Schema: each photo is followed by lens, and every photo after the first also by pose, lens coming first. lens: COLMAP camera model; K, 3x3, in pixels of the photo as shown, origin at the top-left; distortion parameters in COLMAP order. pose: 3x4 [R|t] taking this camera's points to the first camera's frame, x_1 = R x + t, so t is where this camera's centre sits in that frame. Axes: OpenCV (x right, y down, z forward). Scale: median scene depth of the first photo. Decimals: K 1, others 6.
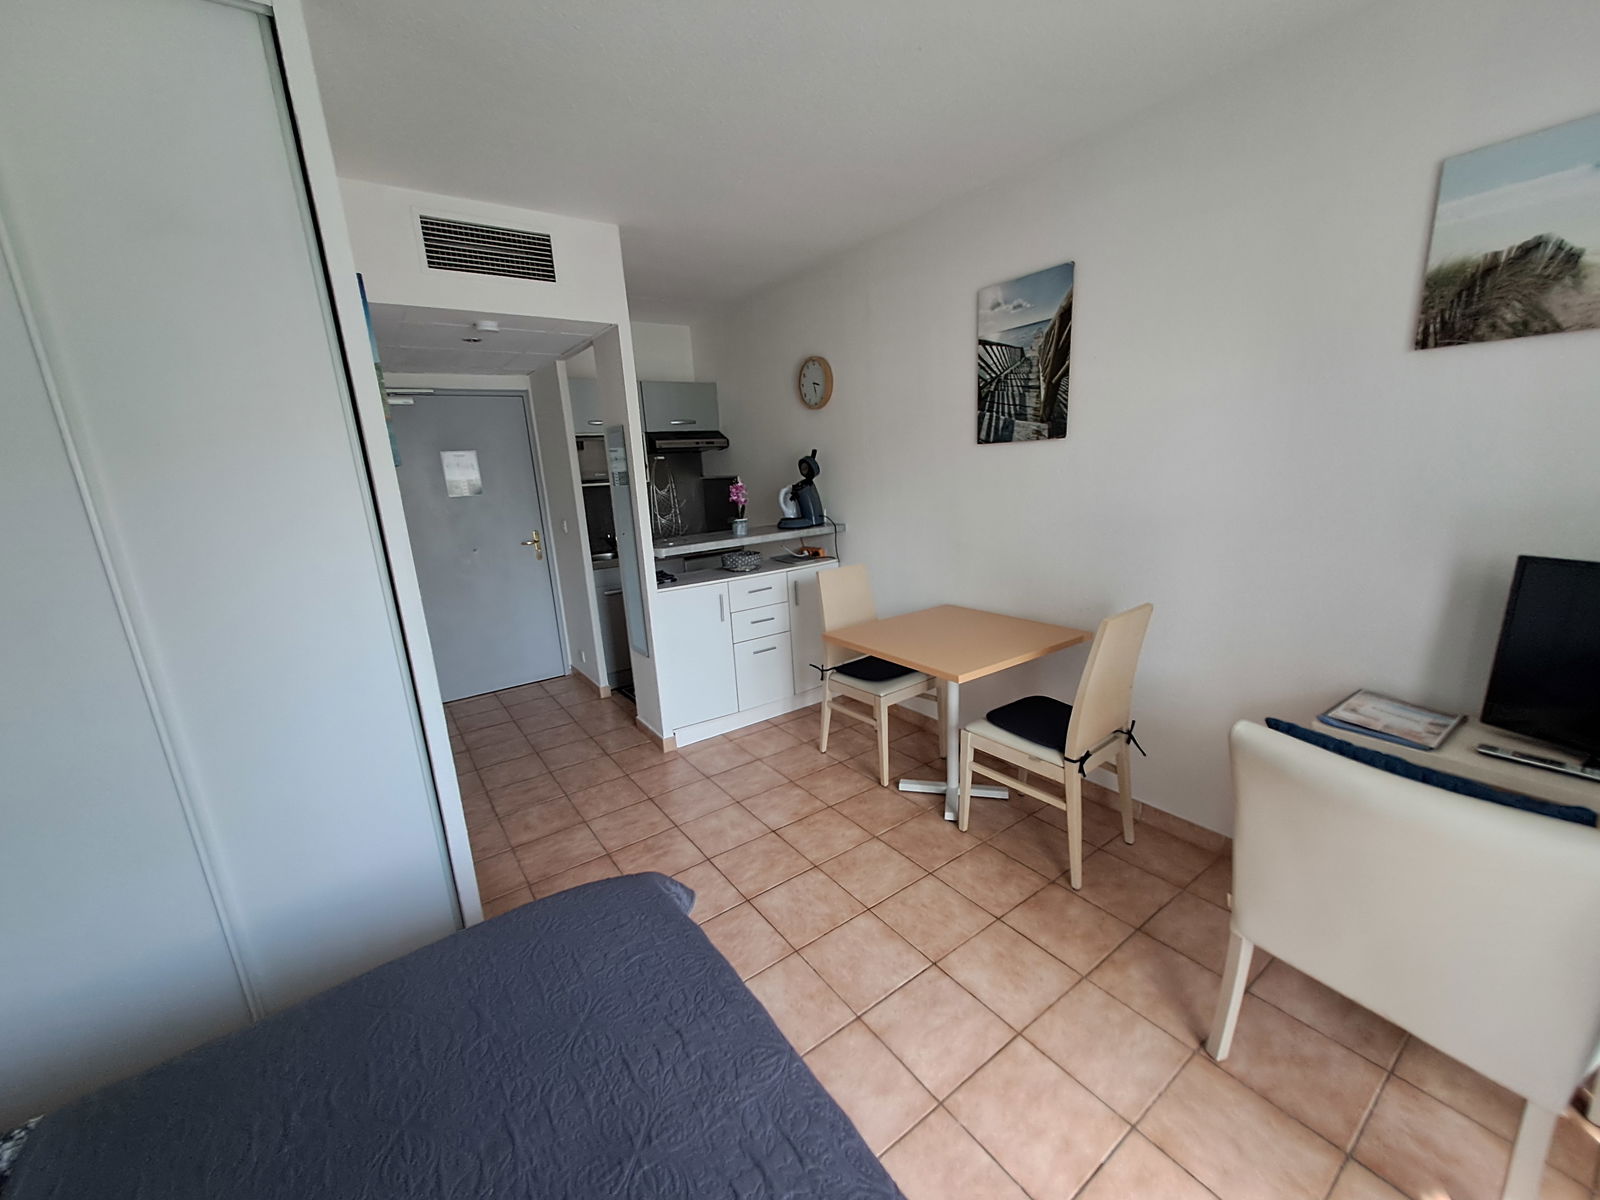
lens RADIAL K [[633.0, 0, 805.5], [0, 633.0, 605.1], [0, 0, 1]] dist [0.013622, -0.005135]
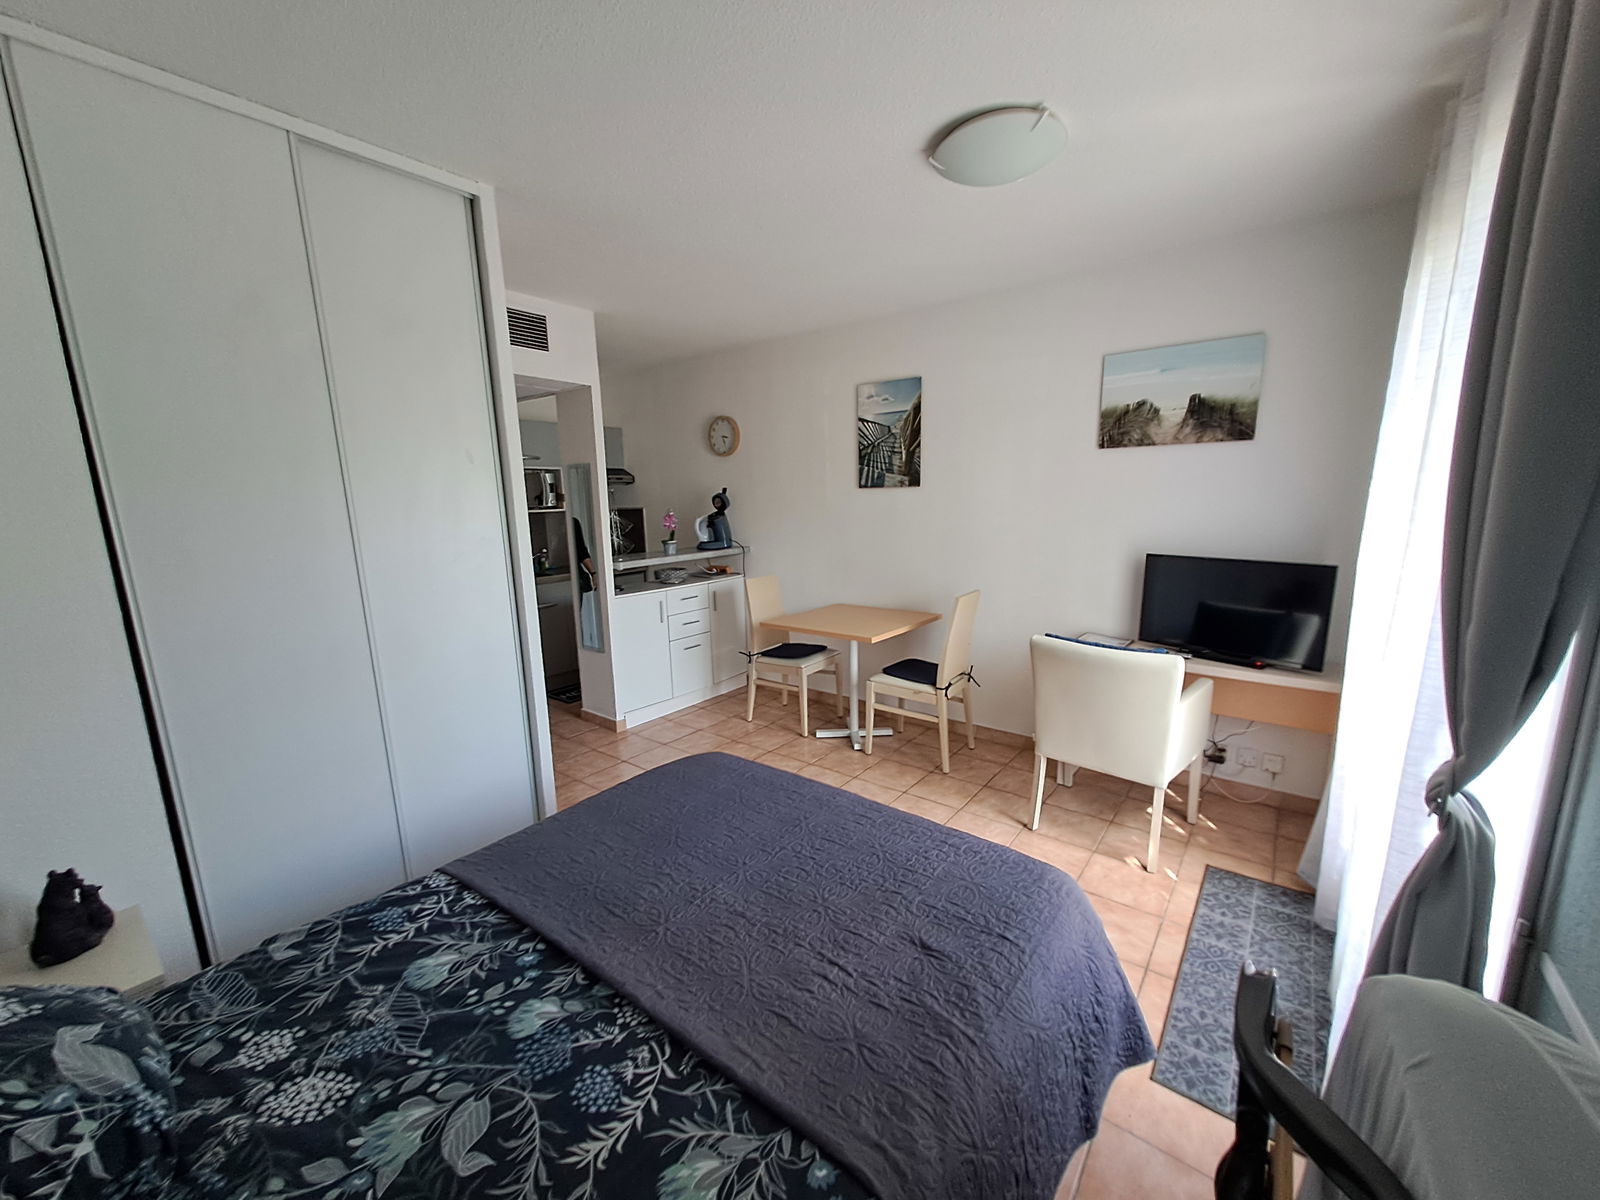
lens RADIAL K [[633.8, 0, 809.1], [0, 633.8, 597.7], [0, 0, 1]] dist [0.007674, 0.000652]
pose [[0.956103, -0.015441, 0.292623, -0.271461], [0.036442, 0.997124, -0.066453, 0.086627], [-0.290755, 0.074200, 0.953916, -0.326922]]
